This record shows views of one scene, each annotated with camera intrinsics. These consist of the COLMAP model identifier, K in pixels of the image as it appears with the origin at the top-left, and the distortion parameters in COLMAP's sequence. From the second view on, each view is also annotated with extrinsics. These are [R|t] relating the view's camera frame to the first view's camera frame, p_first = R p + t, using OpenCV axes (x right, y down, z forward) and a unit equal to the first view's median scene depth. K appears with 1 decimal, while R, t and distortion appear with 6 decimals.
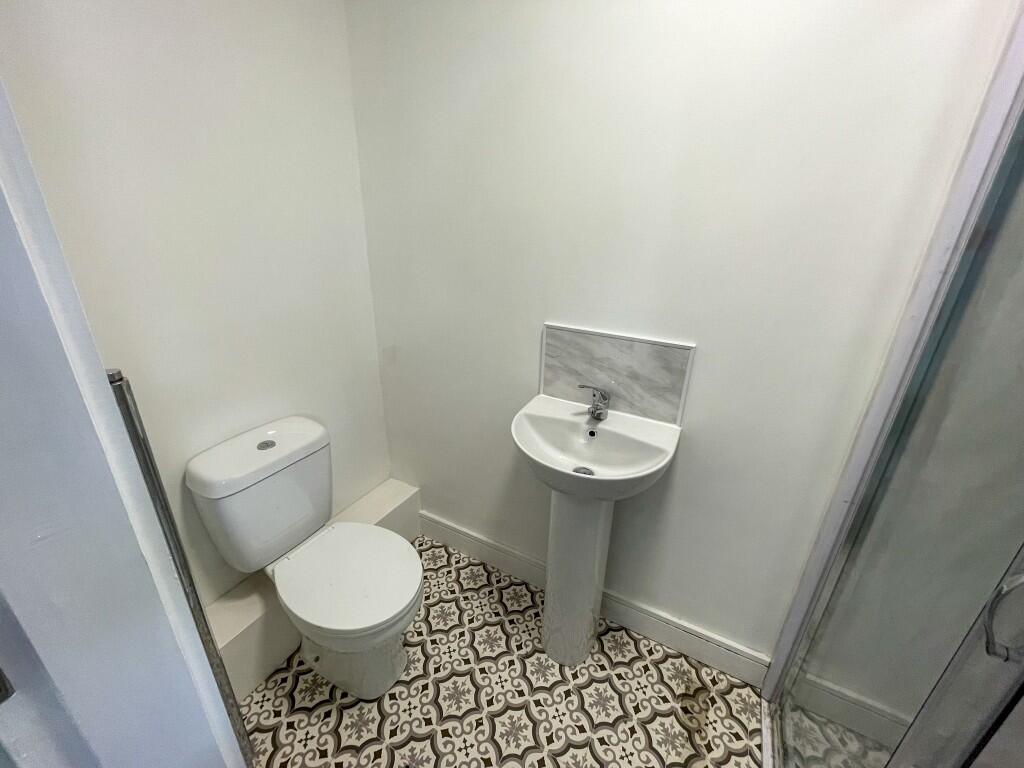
lens RADIAL K [[410.4, 0, 509.7], [0, 410.4, 381.9], [0, 0, 1]] dist [-0.005844, -0.000401]
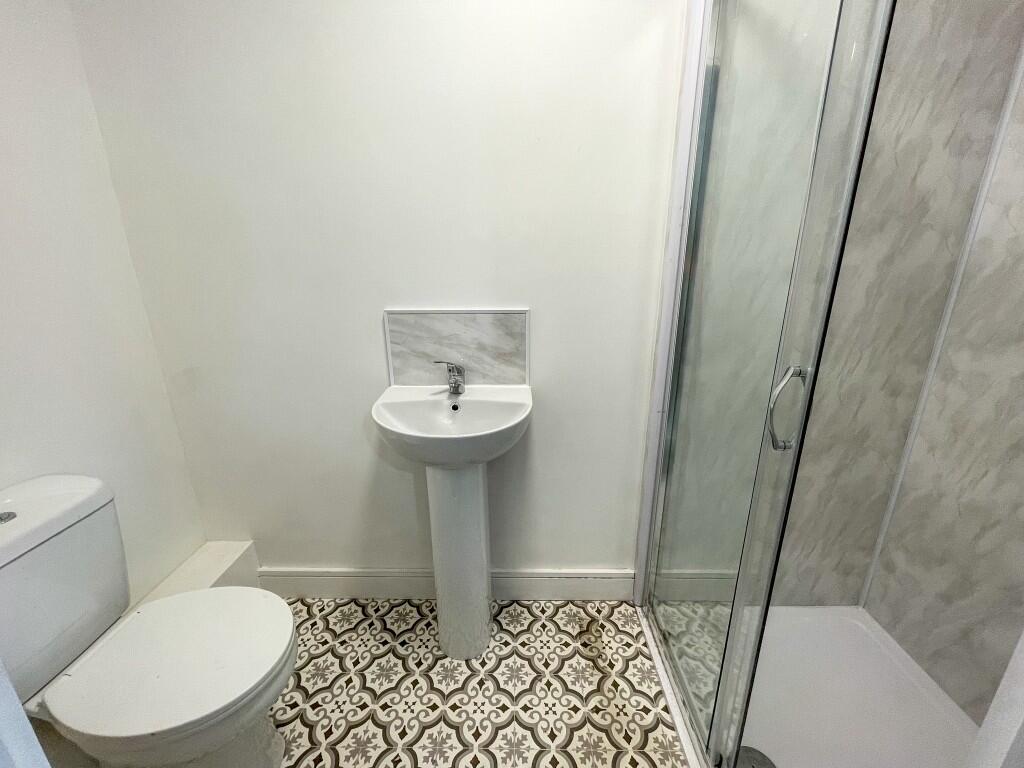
lens RADIAL K [[410.4, 0, 511.2], [0, 410.4, 383.0], [0, 0, 1]] dist [-0.005844, -0.000401]
pose [[0.885186, -0.161679, 0.436241, -0.101671], [0.198057, 0.979419, -0.038890, 0.124703], [-0.420975, 0.120826, 0.898989, 0.022020]]
